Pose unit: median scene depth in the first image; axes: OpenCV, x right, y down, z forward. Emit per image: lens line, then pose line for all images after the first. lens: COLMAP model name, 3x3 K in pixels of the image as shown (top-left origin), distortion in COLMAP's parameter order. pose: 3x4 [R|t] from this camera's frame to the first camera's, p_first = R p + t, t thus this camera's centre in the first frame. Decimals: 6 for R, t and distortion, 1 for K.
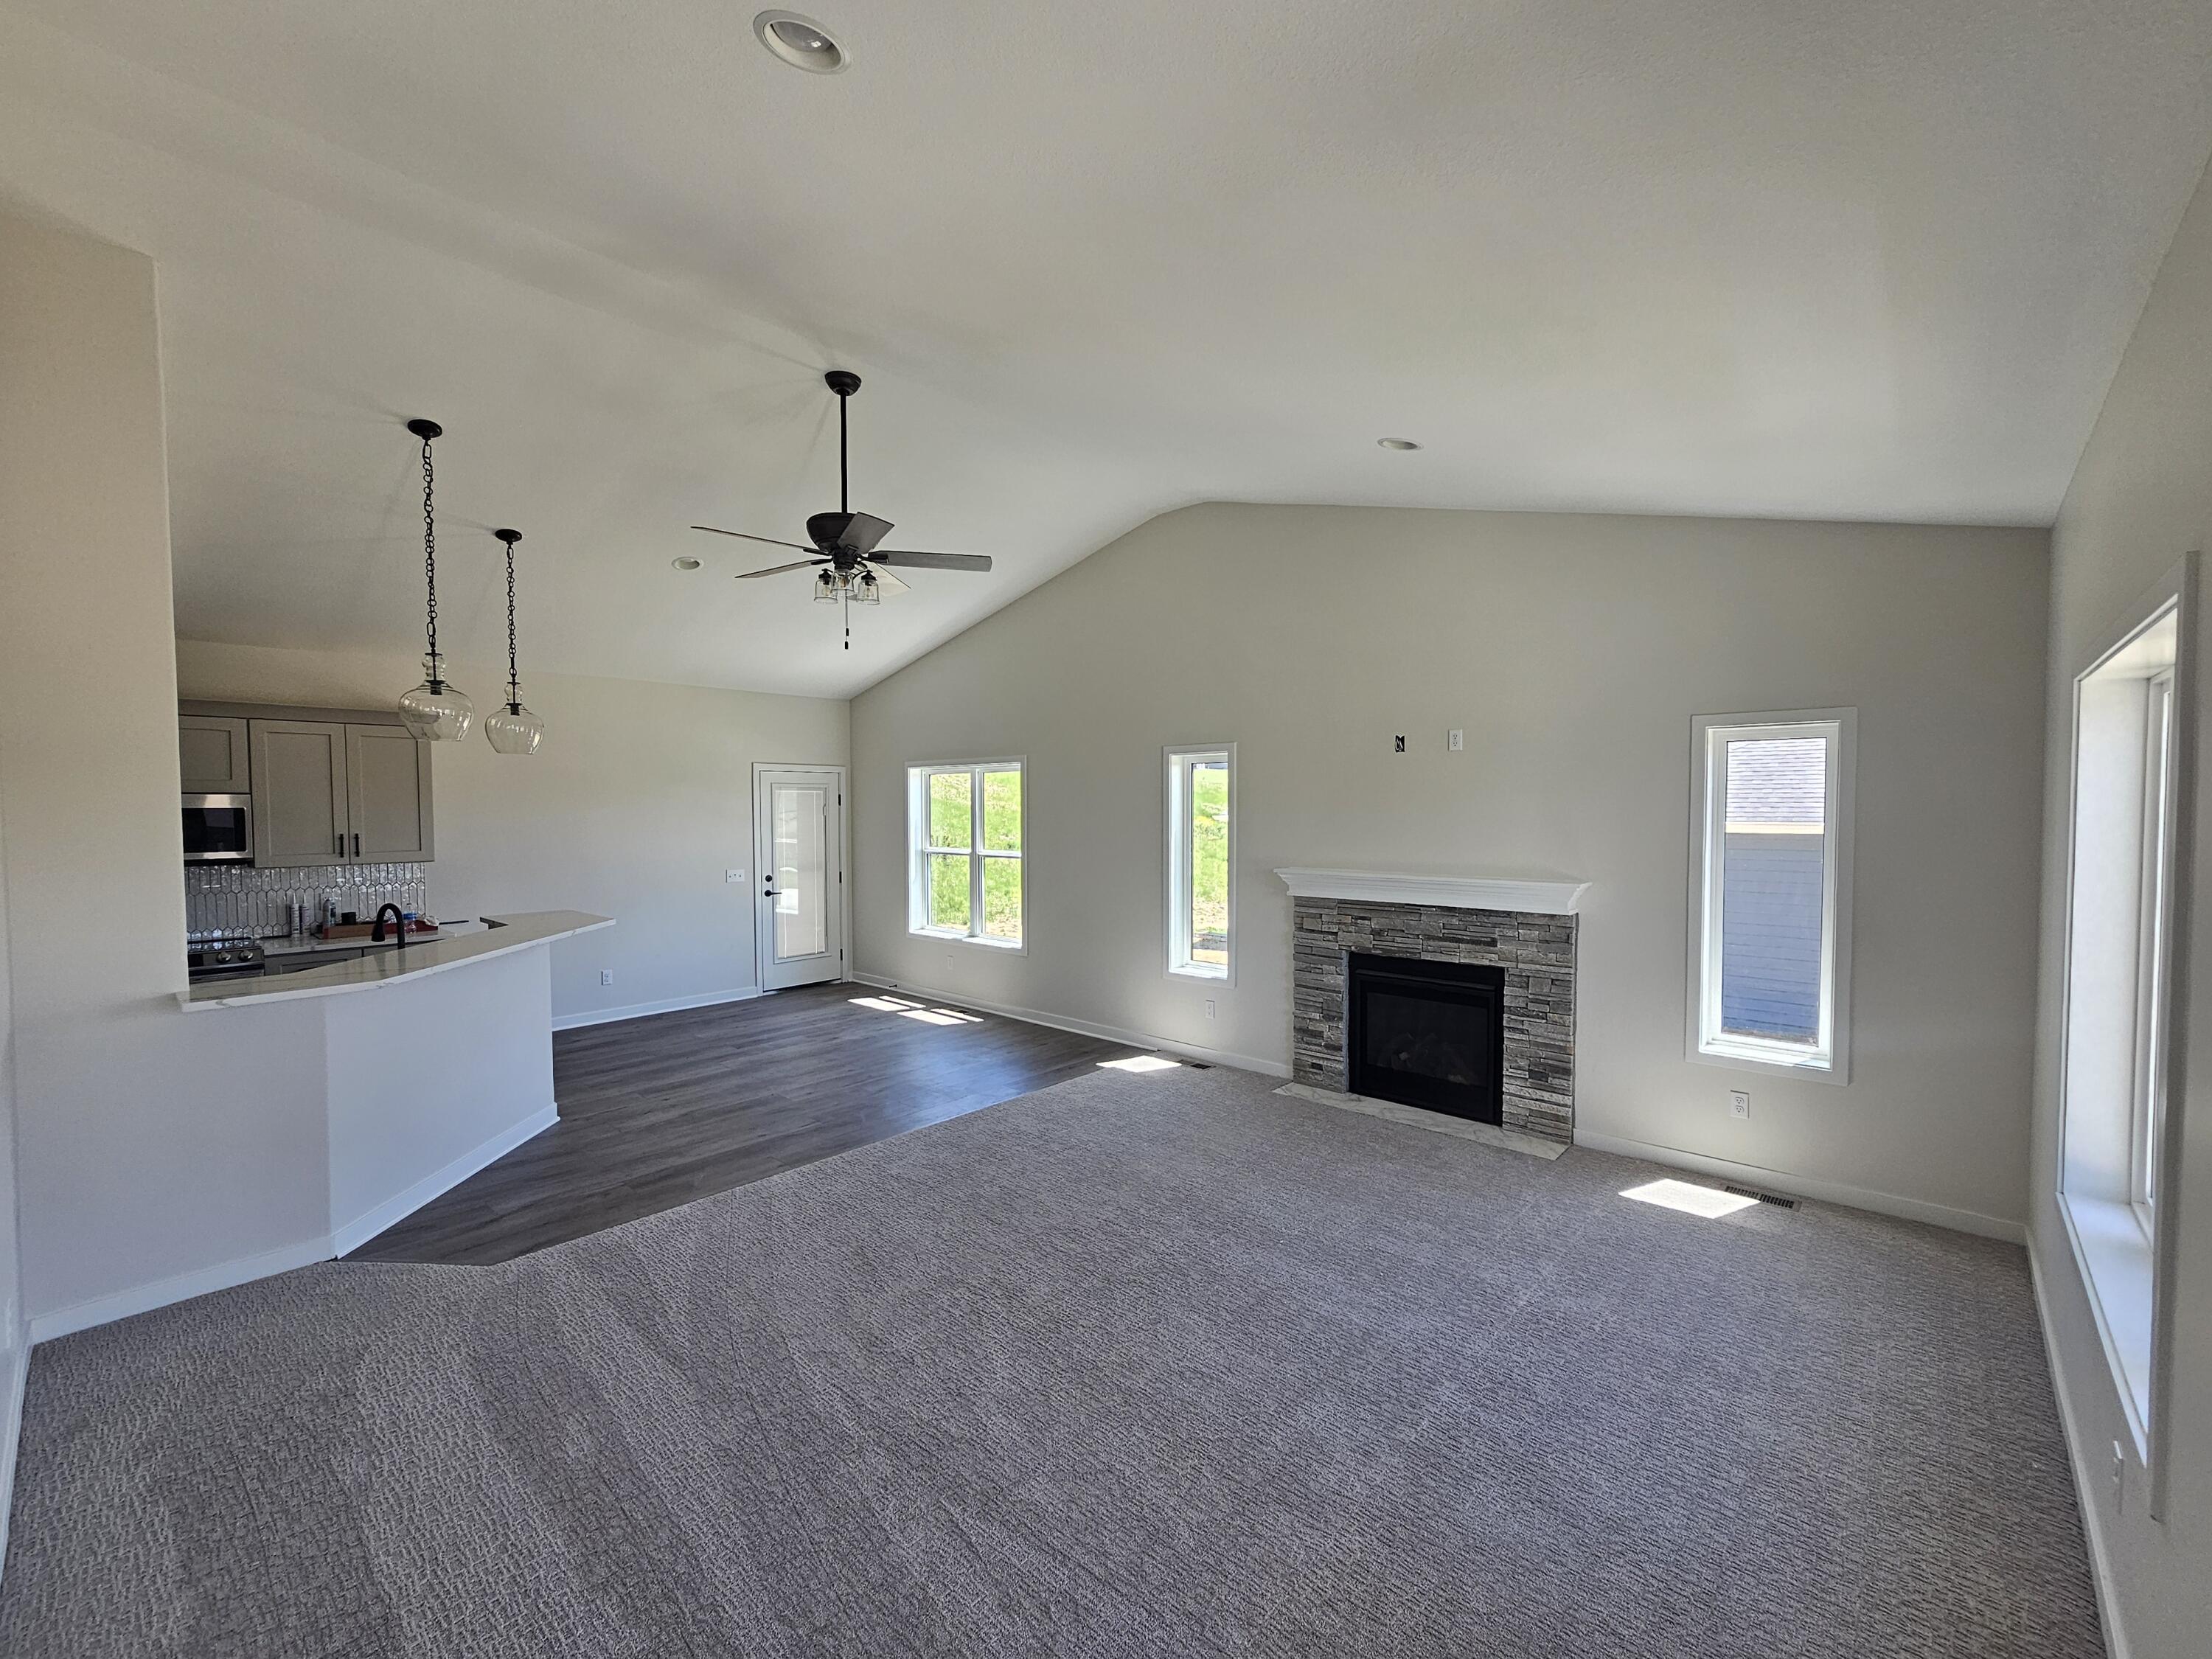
lens RADIAL K [[908.0, 0, 1099.8], [0, 908.0, 839.9], [0, 0, 1]] dist [-0.000405, 0.001449]
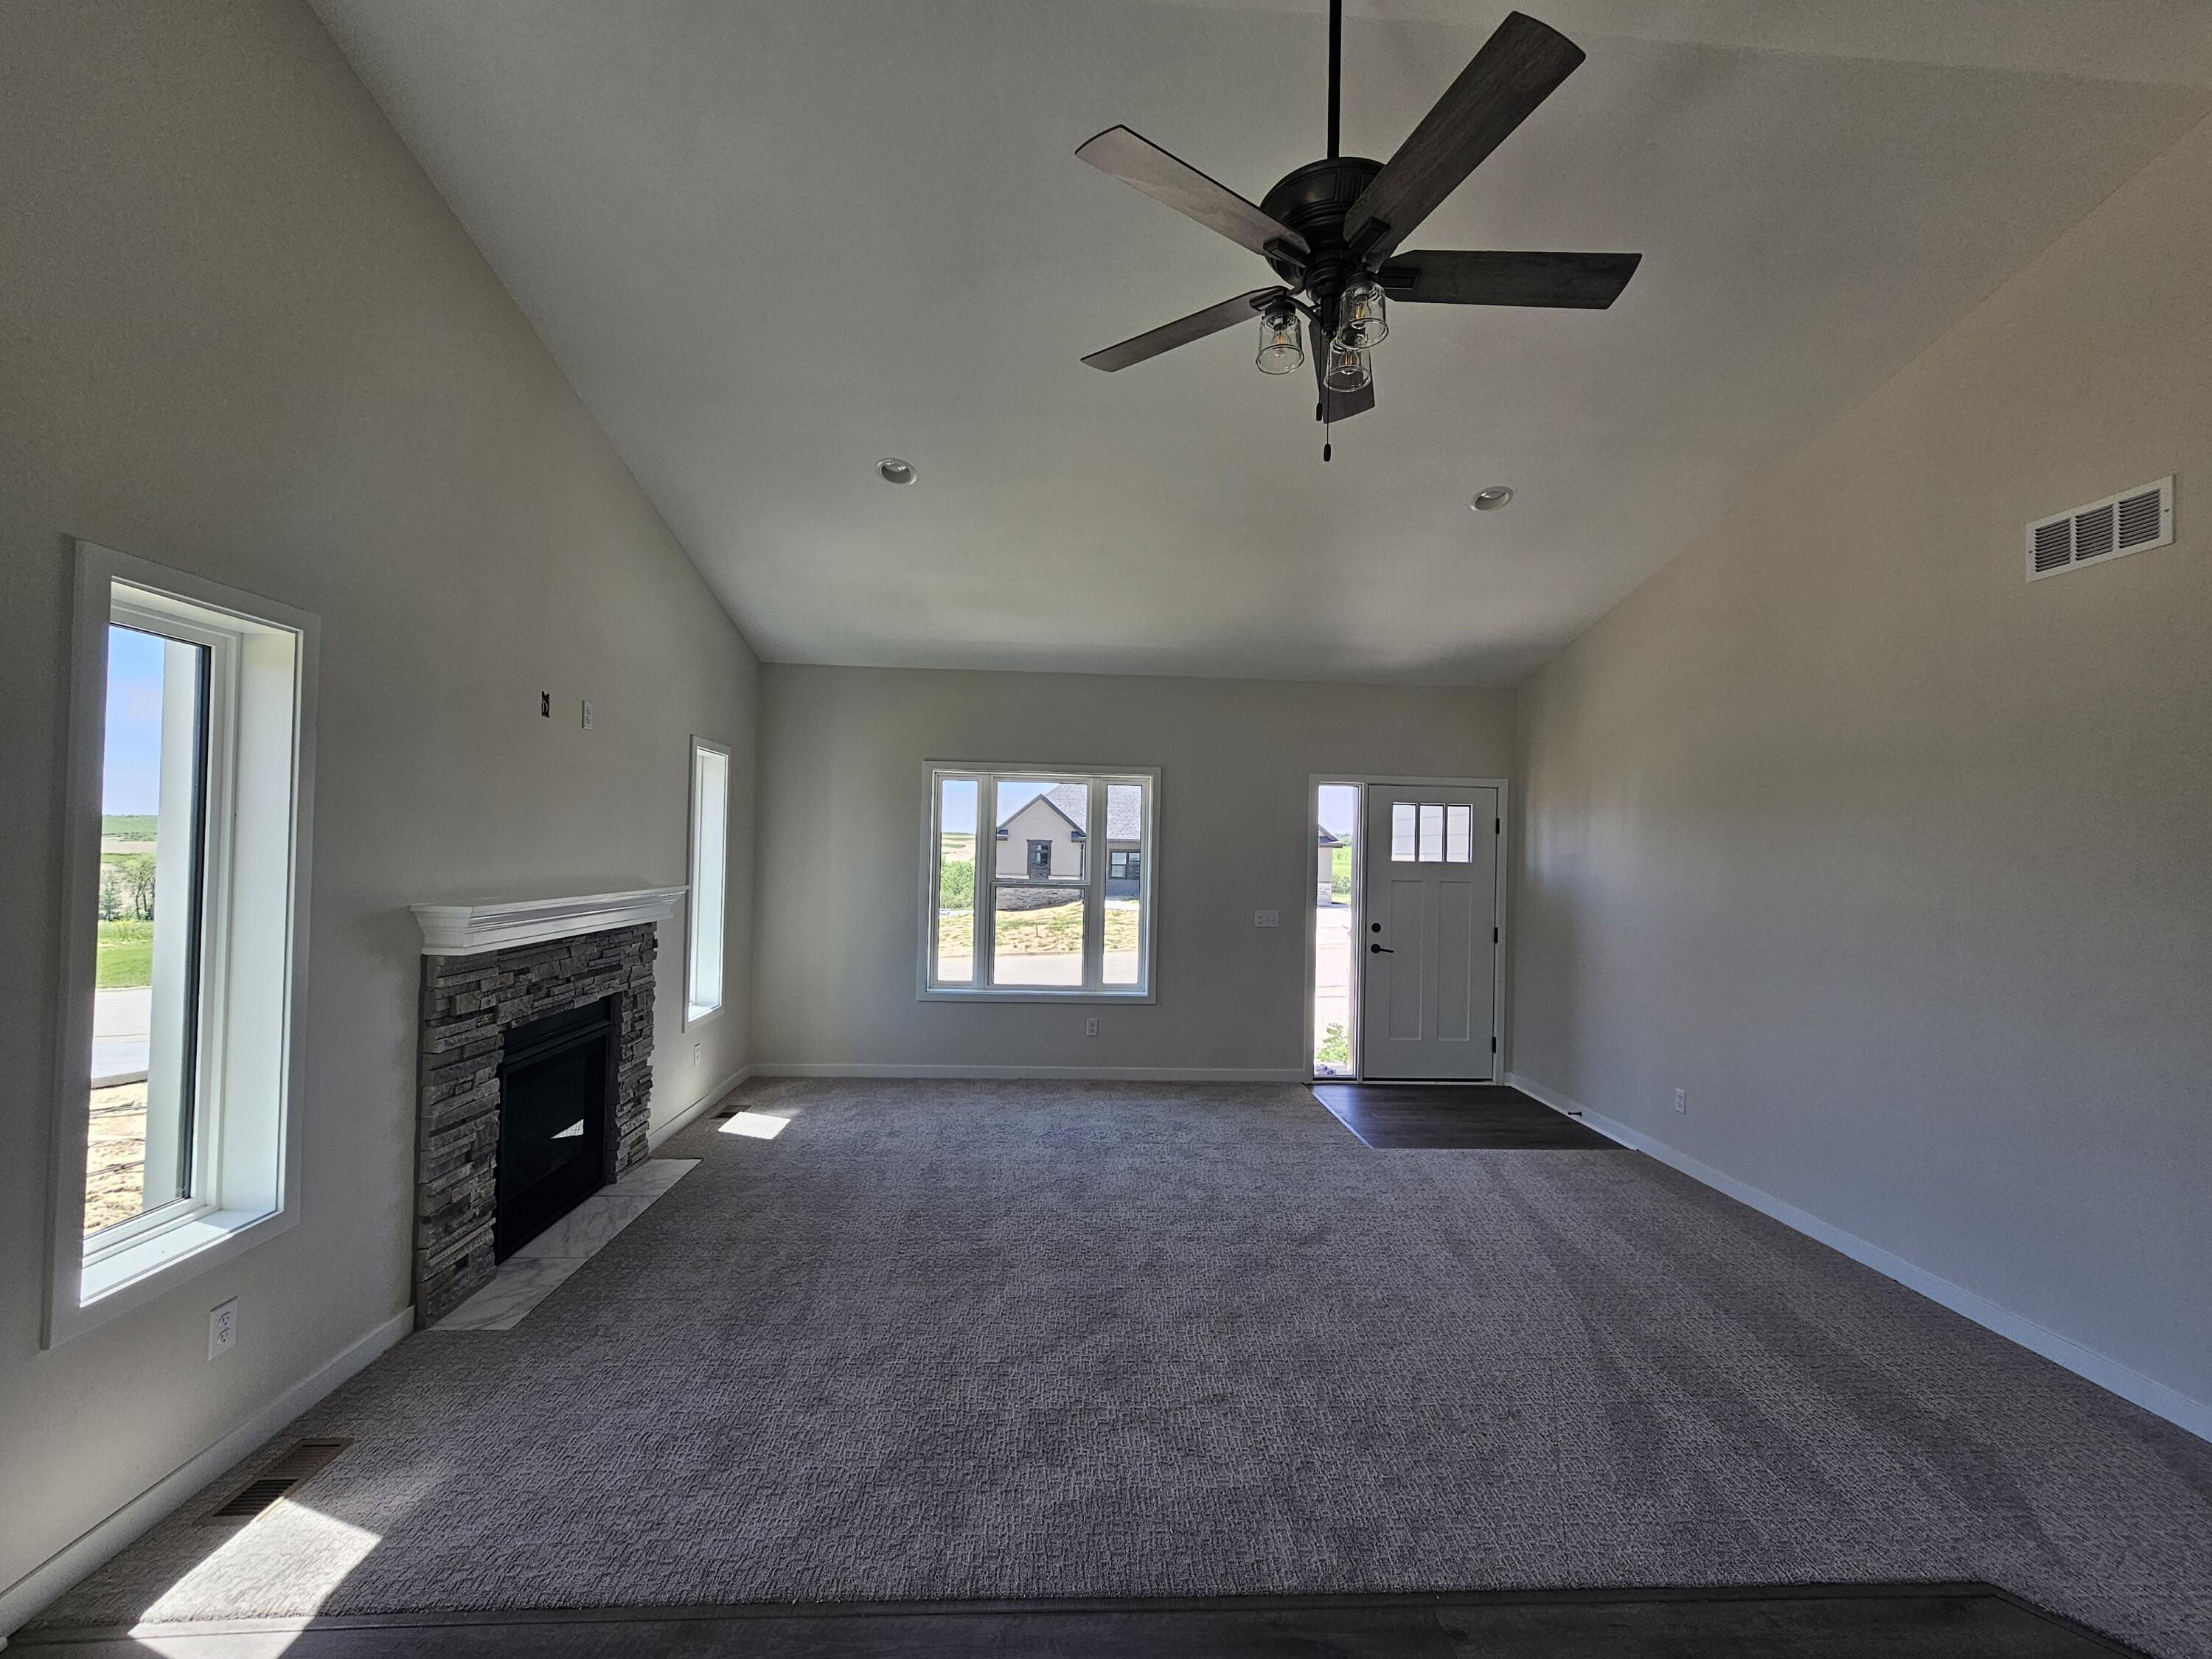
lens RADIAL K [[908.0, 0, 1107.3], [0, 908.0, 839.5], [0, 0, 1]] dist [-0.000405, 0.001449]
pose [[-0.714128, -0.000677, 0.700015, -0.482906], [0.011011, 0.999865, 0.012200, -0.009224], [-0.699929, 0.016421, -0.714024, 1.282641]]
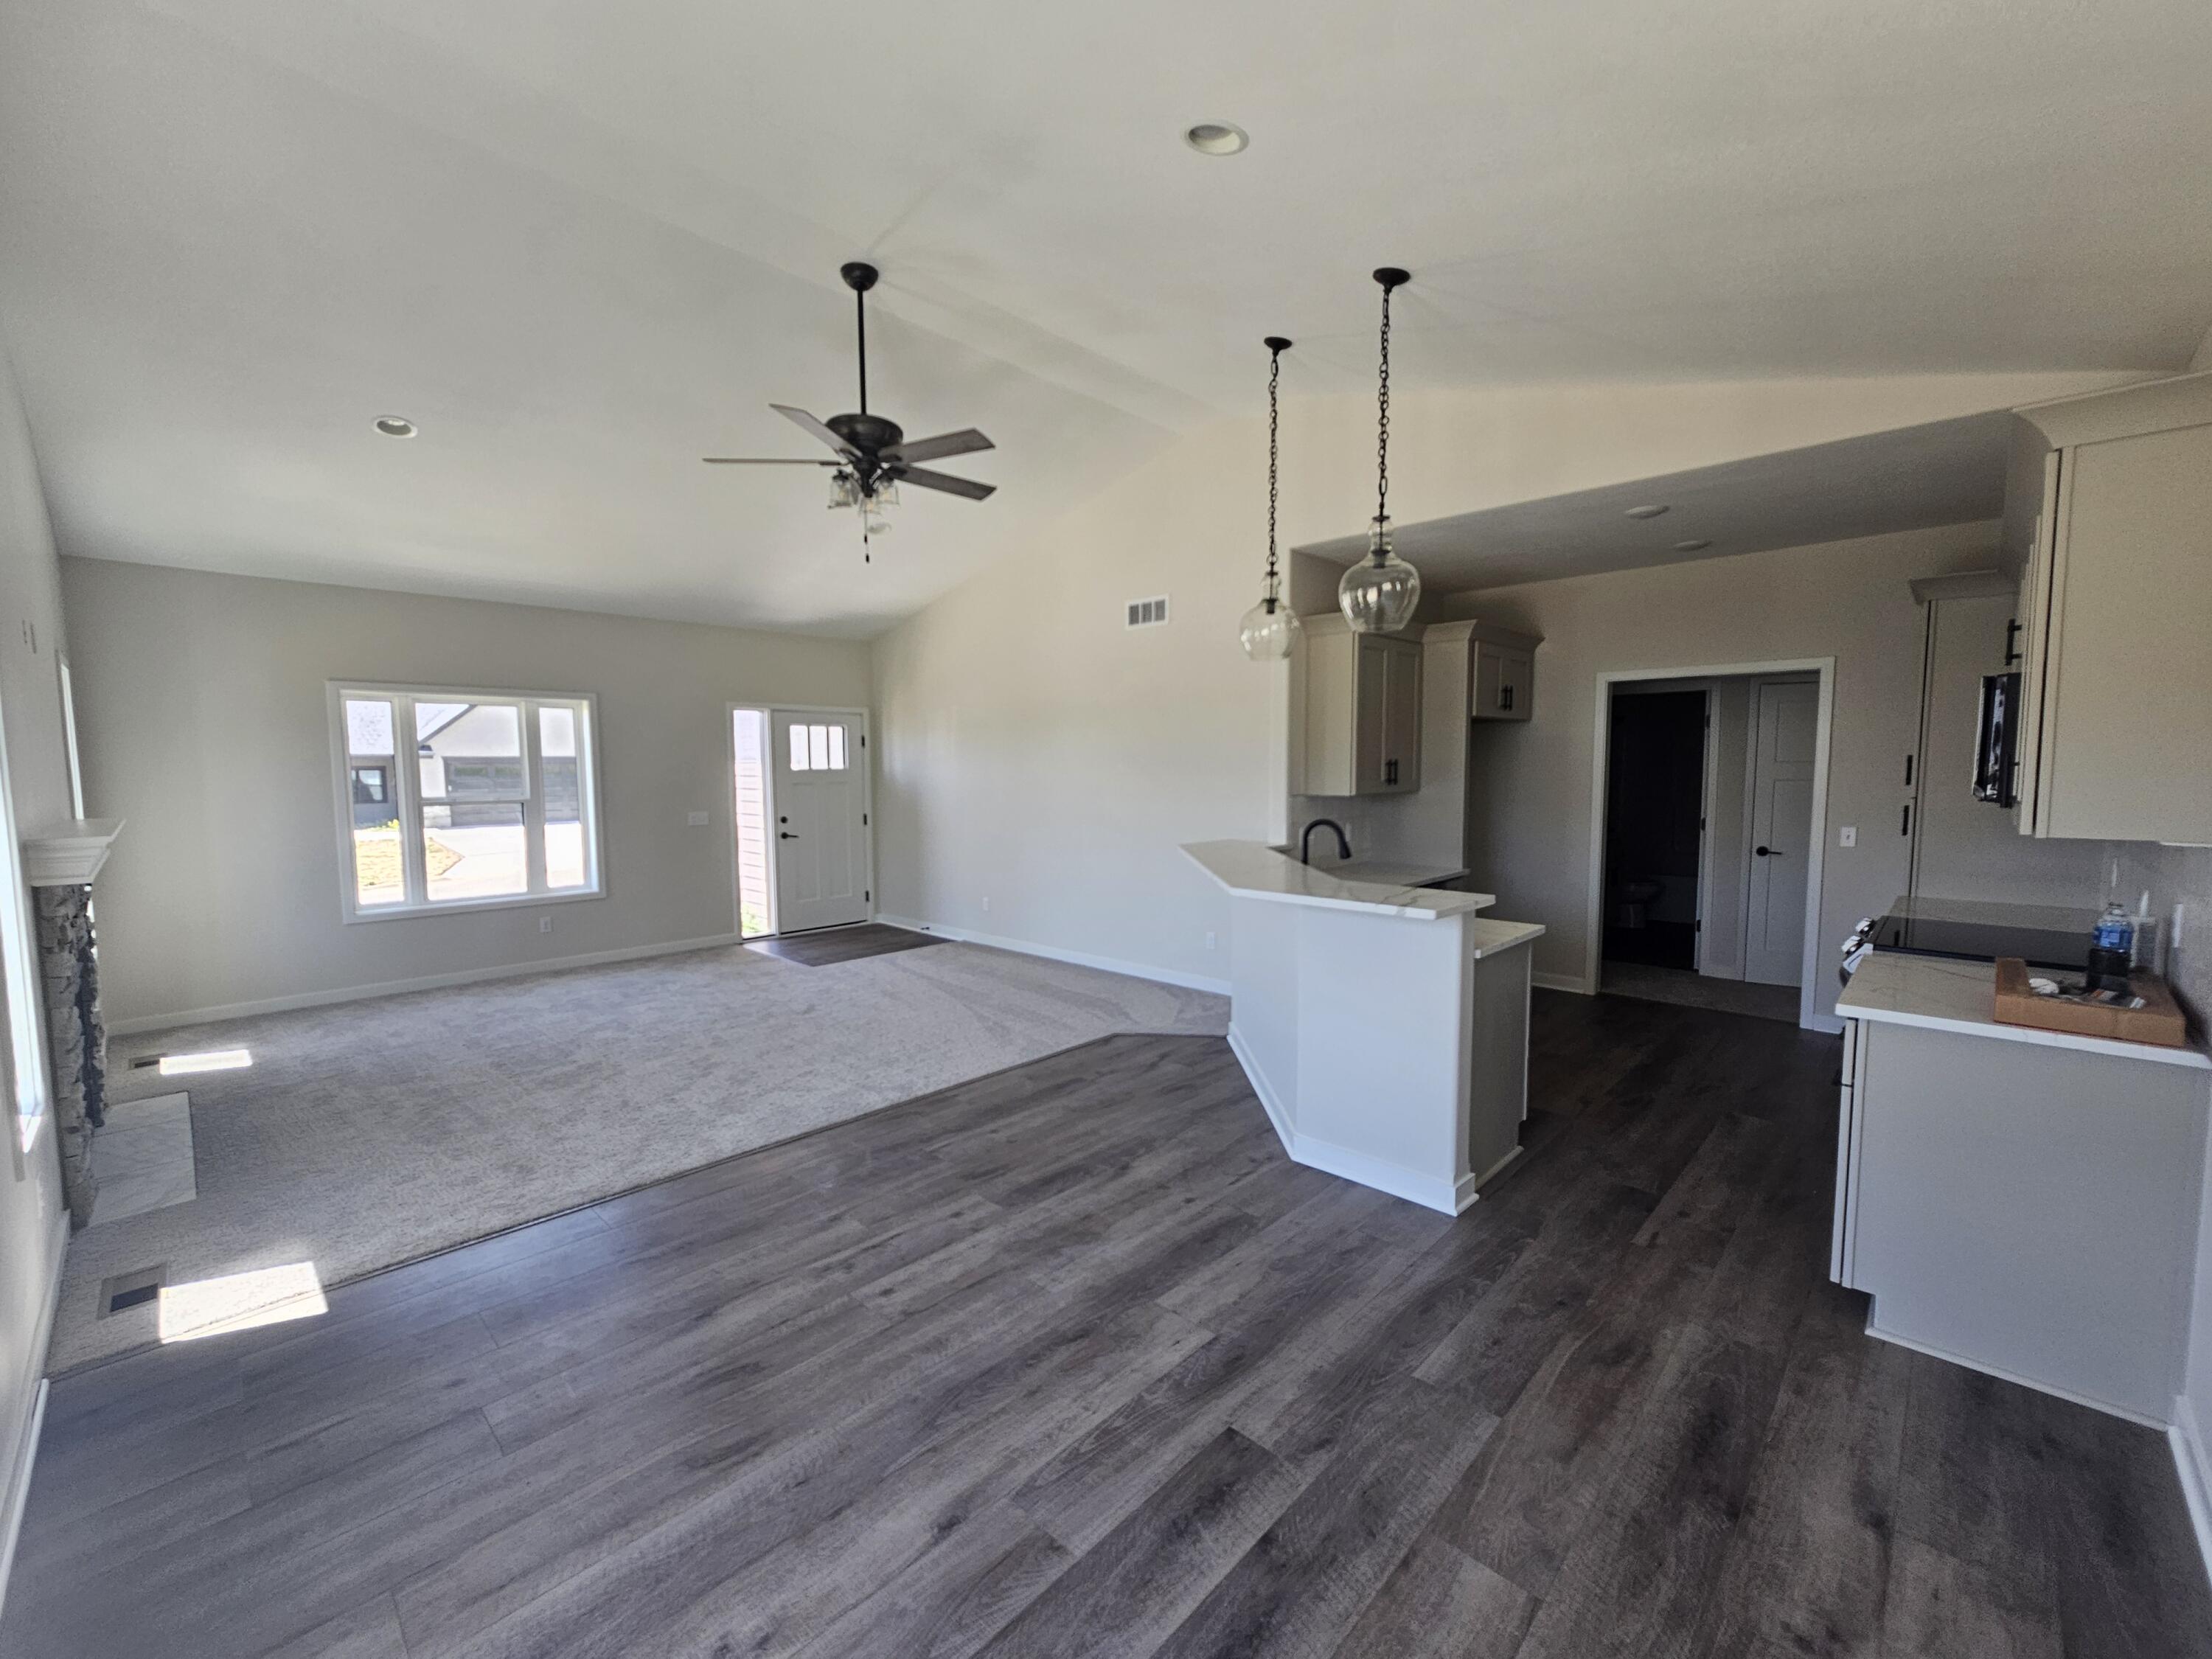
lens RADIAL K [[908.0, 0, 1087.6], [0, 908.0, 836.0], [0, 0, 1]] dist [-0.000405, 0.001449]
pose [[-0.999130, 0.010216, 0.040432, -0.490819], [0.015021, 0.992611, 0.120403, -0.030224], [-0.038903, 0.120906, -0.991901, 1.765002]]
